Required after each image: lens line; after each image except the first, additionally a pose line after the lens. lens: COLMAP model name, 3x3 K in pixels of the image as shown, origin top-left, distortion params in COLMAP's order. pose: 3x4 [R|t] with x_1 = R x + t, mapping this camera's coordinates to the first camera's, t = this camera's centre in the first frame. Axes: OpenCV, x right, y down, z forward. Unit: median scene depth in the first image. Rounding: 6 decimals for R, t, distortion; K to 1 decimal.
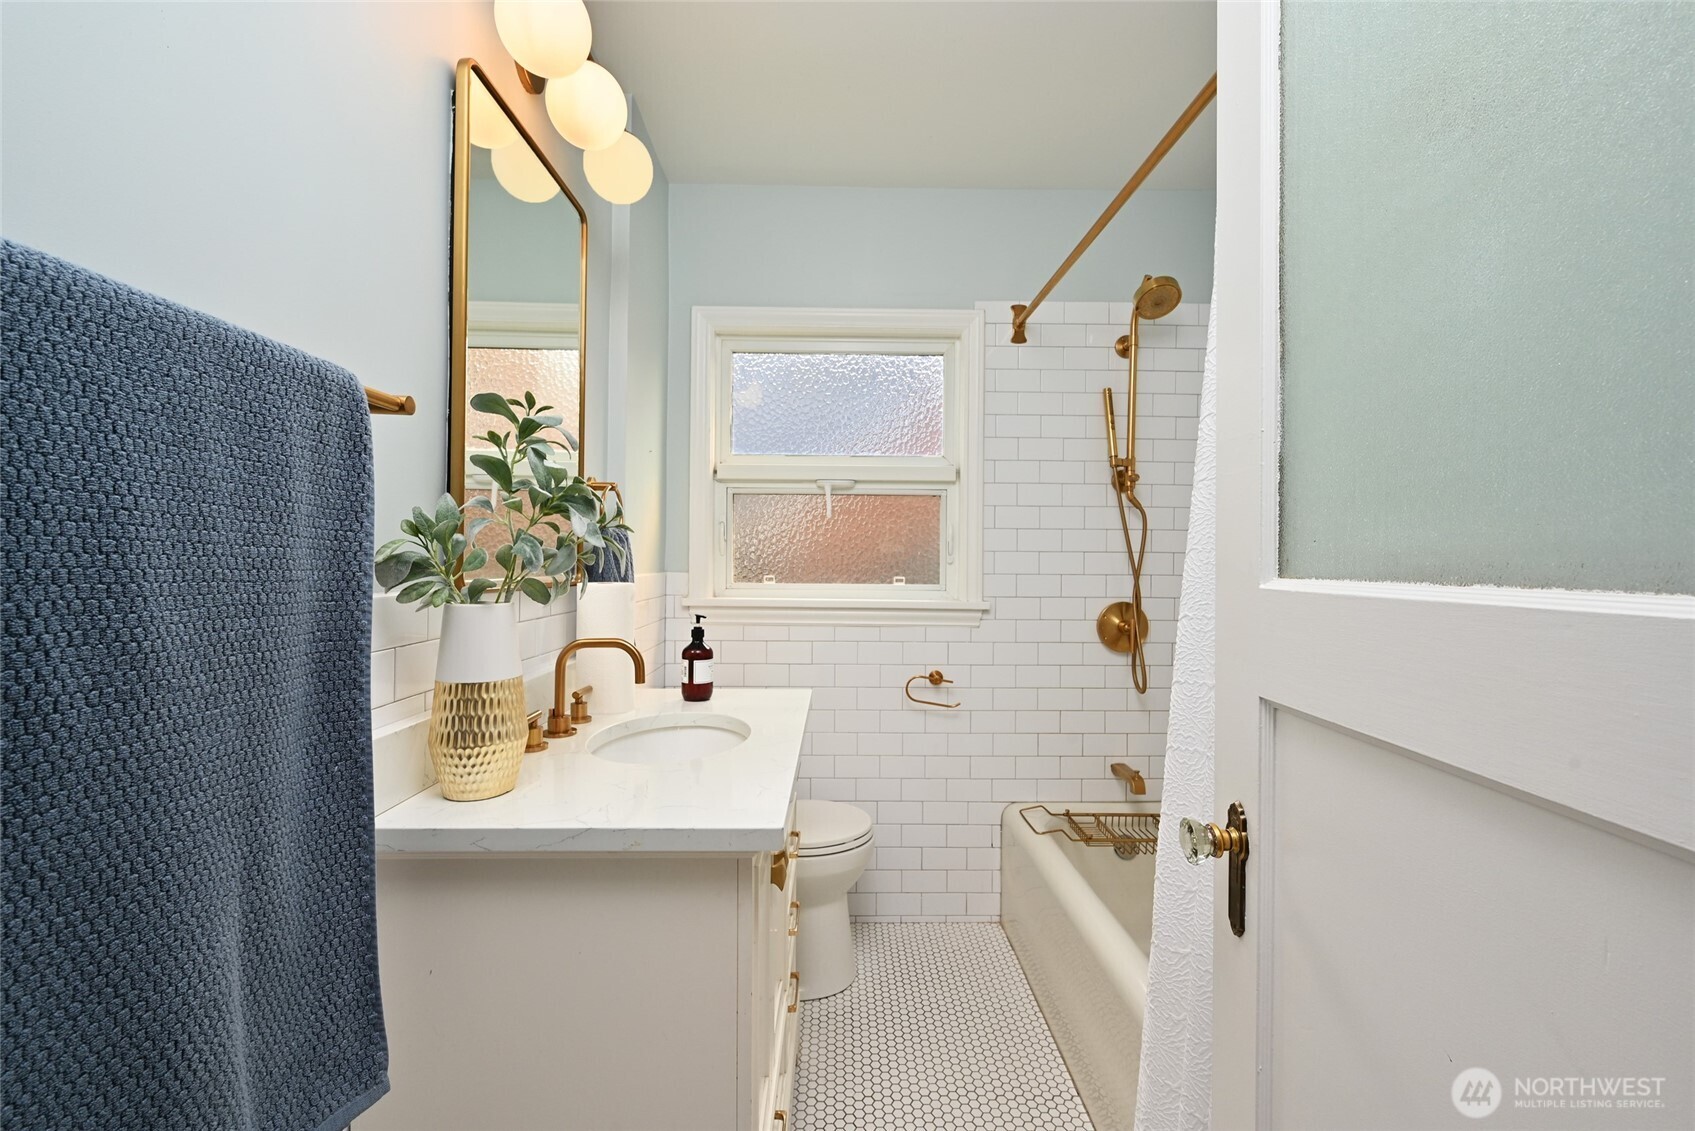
lens RADIAL K [[715.4, 0, 848.7], [0, 715.4, 563.8], [0, 0, 1]] dist [-0.002367, 0.000055]
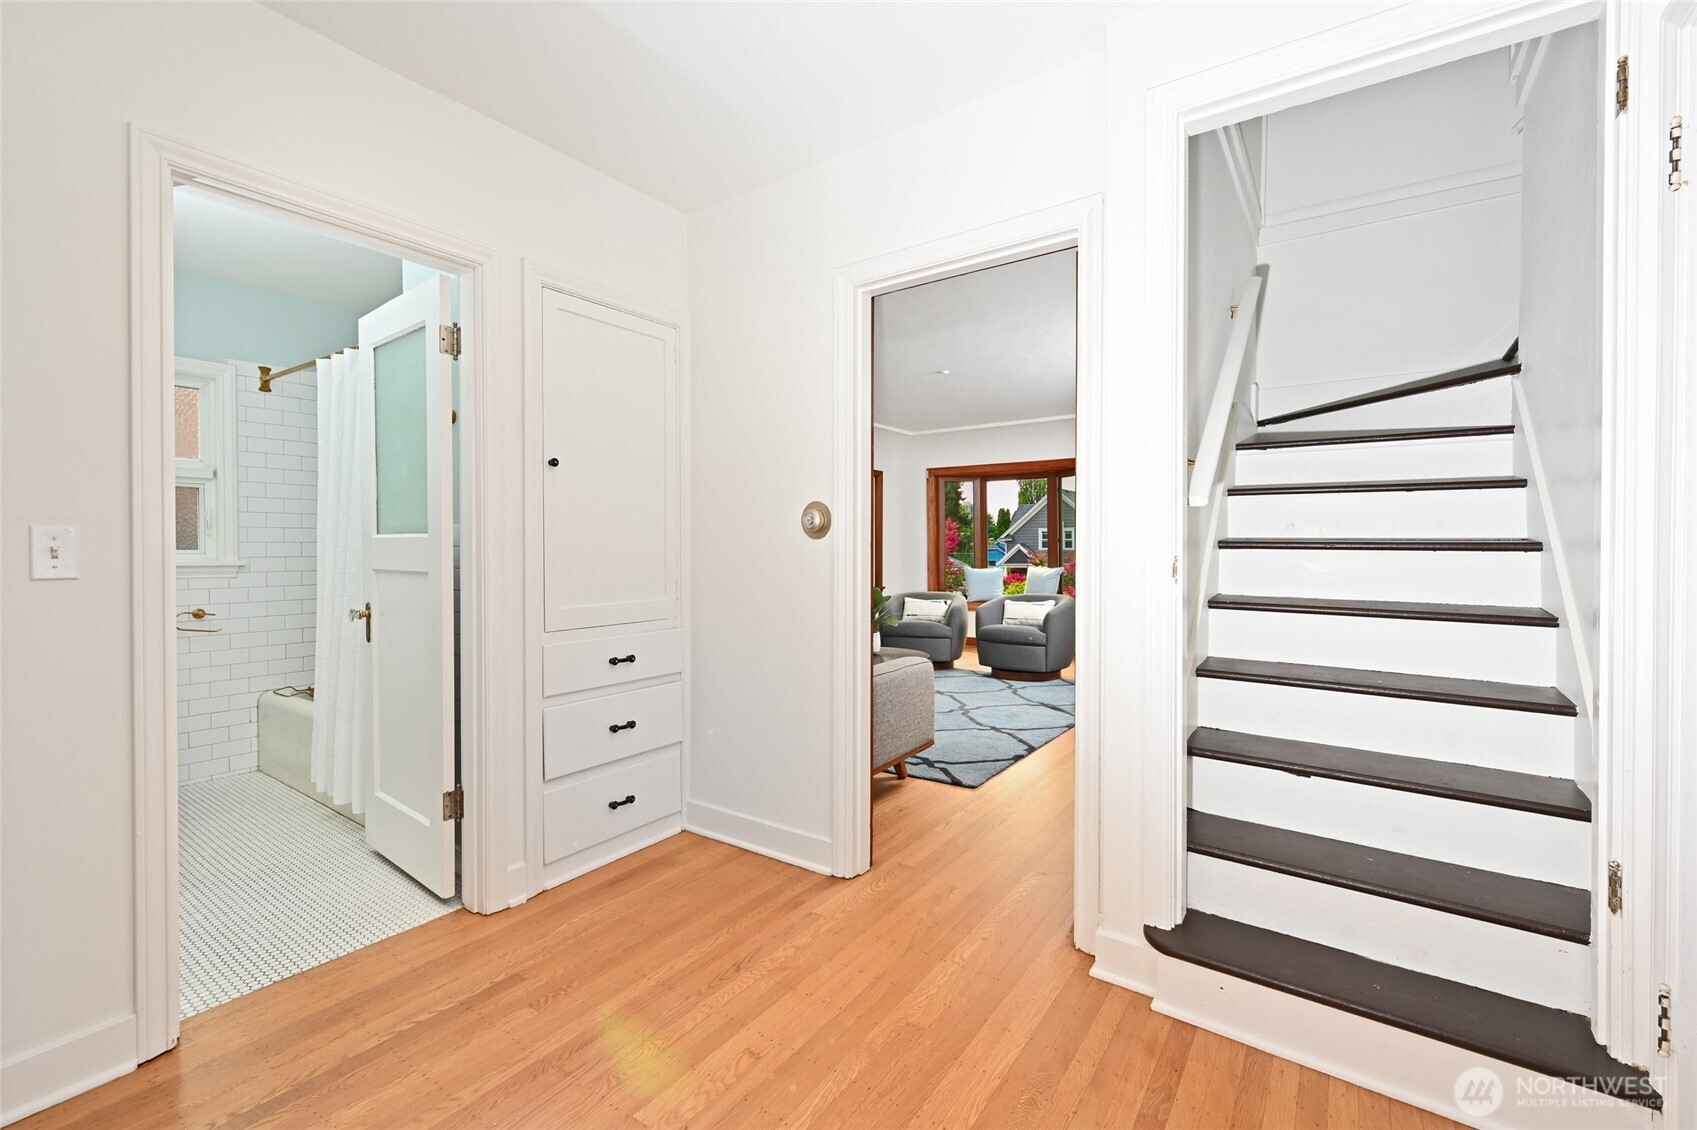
lens RADIAL K [[716.3, 0, 854.8], [0, 716.3, 553.8], [0, 0, 1]] dist [-0.002367, 0.000055]
pose [[0.581848, -0.018184, 0.813094, -0.283265], [0.007310, 0.999827, 0.017129, 0.022481], [-0.813264, -0.004023, 0.581880, -0.935665]]
